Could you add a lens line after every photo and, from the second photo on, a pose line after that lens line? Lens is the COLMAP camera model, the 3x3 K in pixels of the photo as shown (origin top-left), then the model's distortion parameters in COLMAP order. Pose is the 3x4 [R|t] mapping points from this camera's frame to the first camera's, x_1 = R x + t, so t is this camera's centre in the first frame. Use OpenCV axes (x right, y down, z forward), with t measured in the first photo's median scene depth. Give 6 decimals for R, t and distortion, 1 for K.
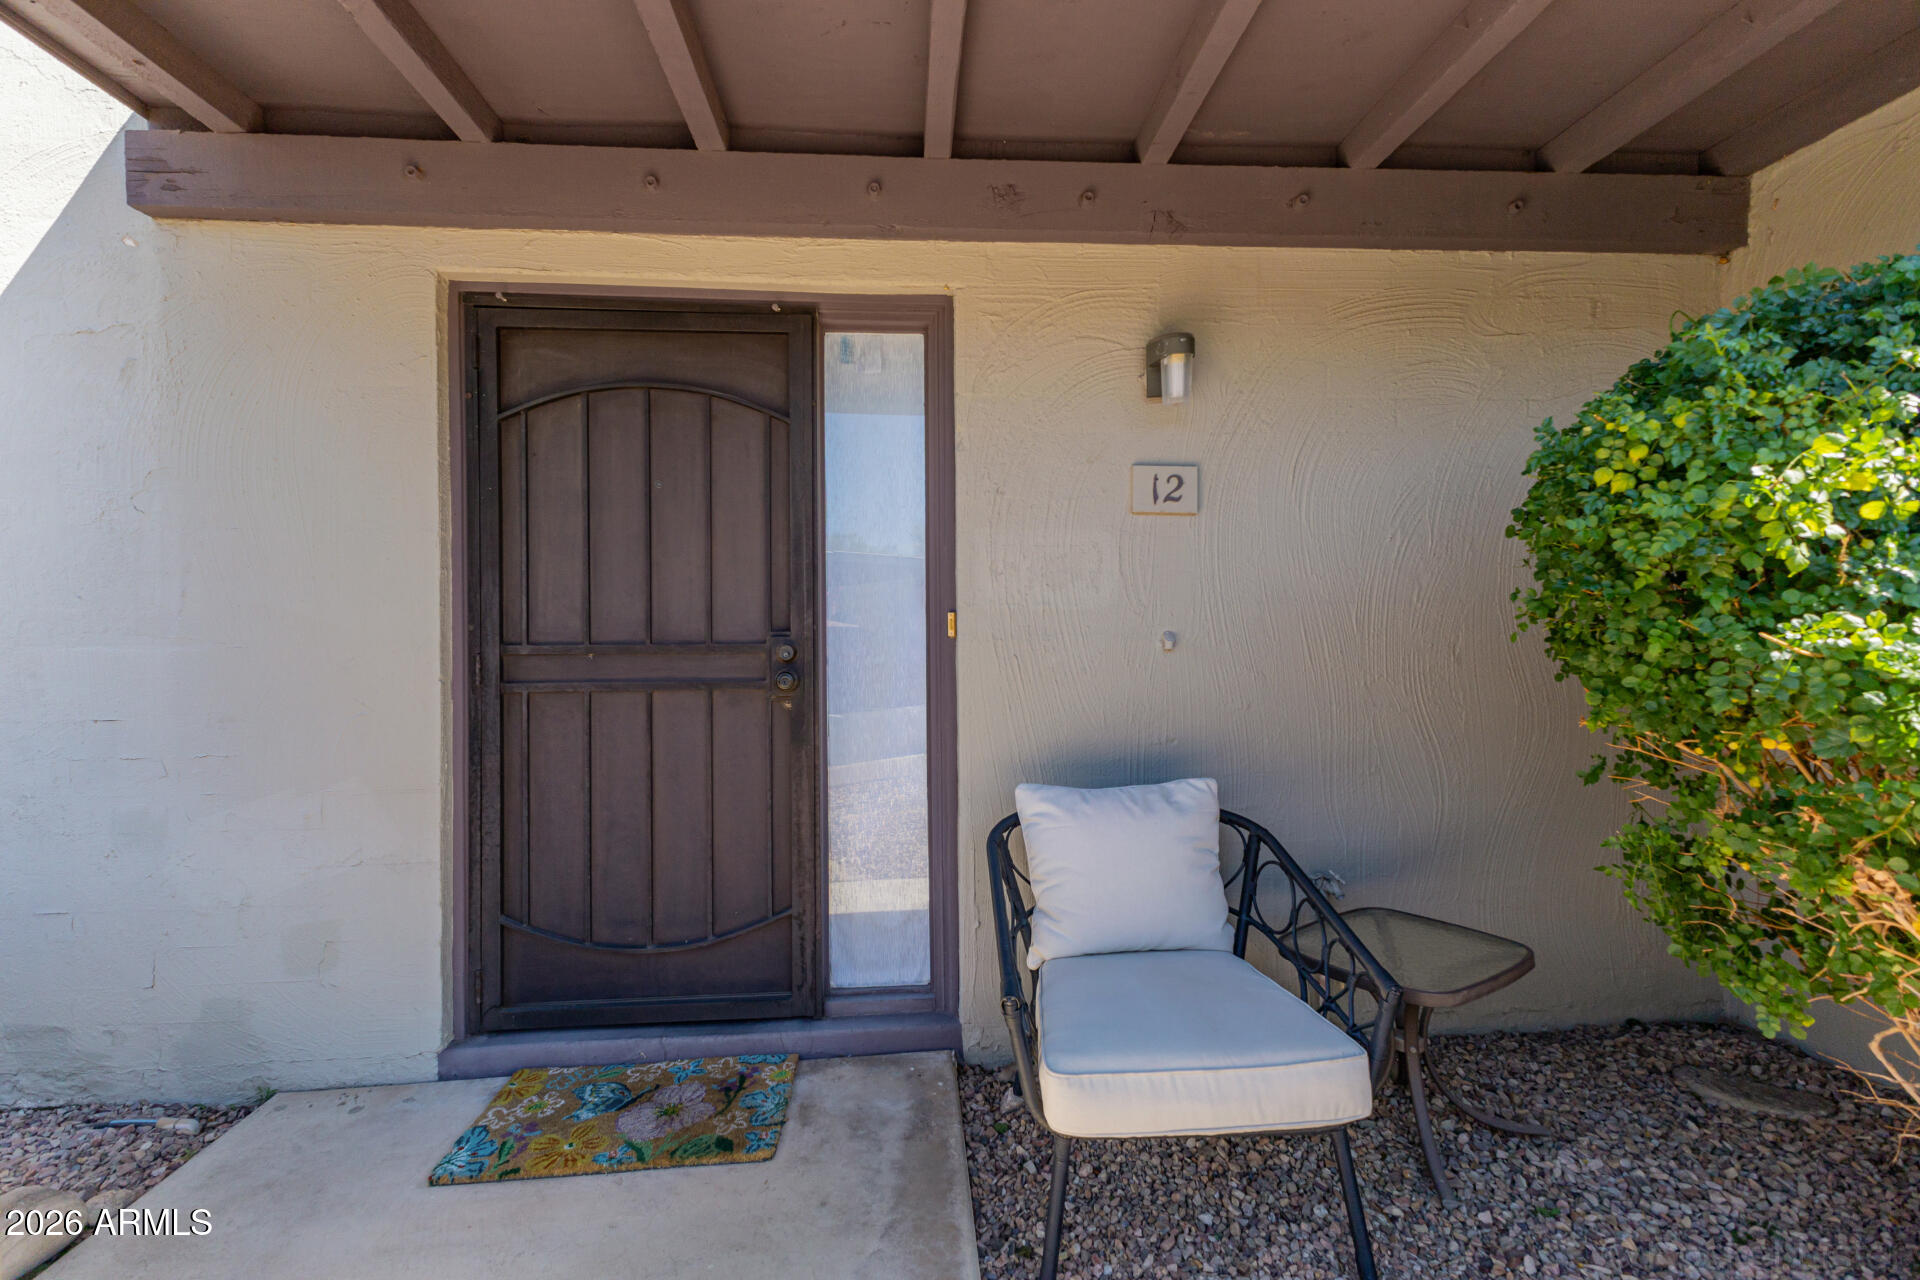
lens RADIAL K [[825.0, 0, 963.7], [0, 825.0, 637.0], [0, 0, 1]] dist [0.012670, -0.000381]
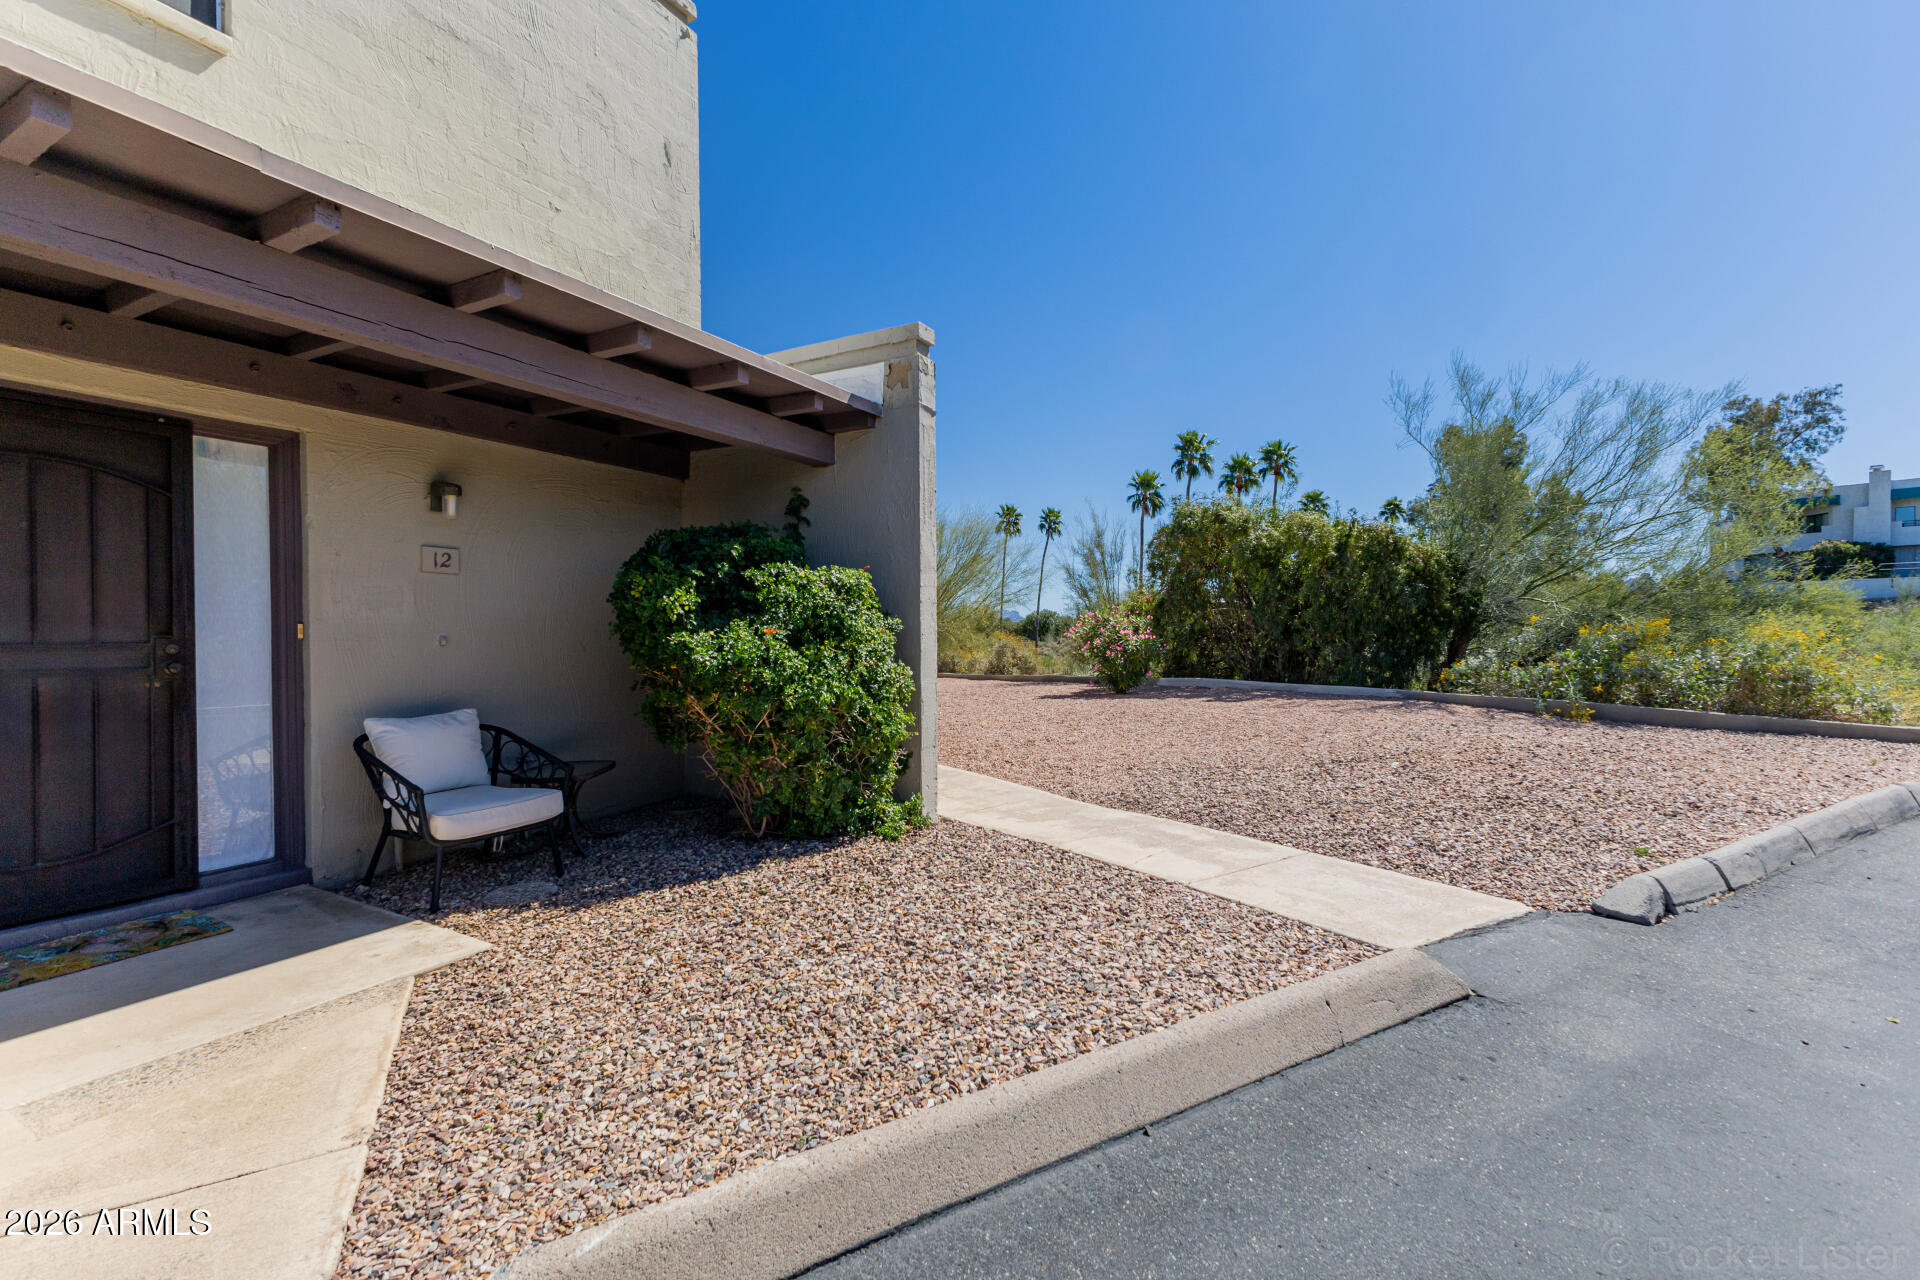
lens RADIAL K [[825.0, 0, 963.7], [0, 825.0, 637.0], [0, 0, 1]] dist [0.012670, -0.000381]
pose [[0.538799, 0.001043, 0.842434, -0.794655], [0.002104, 0.999994, -0.002584, 0.004054], [-0.842432, 0.003165, 0.538794, -1.150760]]
